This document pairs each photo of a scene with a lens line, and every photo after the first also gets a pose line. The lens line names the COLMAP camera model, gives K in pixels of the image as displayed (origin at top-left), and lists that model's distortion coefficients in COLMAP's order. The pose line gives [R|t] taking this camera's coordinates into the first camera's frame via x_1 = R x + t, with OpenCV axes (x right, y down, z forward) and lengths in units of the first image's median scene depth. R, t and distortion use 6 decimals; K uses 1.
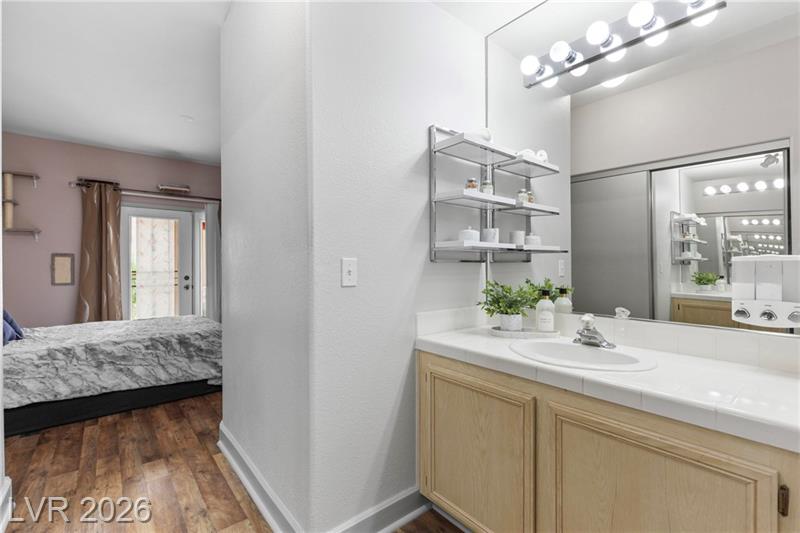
lens RADIAL K [[360.5, 0, 397.8], [0, 360.5, 269.6], [0, 0, 1]] dist [0.010545, -0.001607]
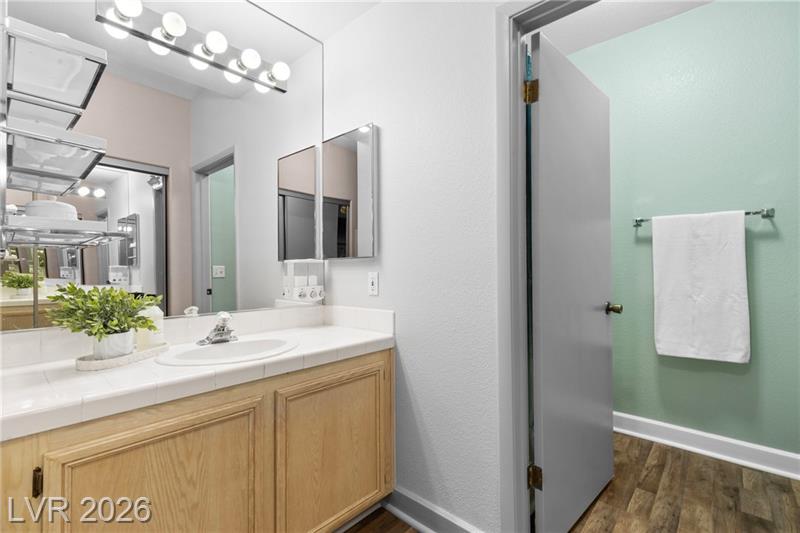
lens RADIAL K [[360.5, 0, 396.4], [0, 360.5, 264.3], [0, 0, 1]] dist [0.010545, -0.001607]
pose [[-0.145609, 0.007758, 0.989312, -0.568438], [0.013809, 0.999888, -0.005808, 0.002125], [-0.989246, 0.012816, -0.145699, 0.660239]]
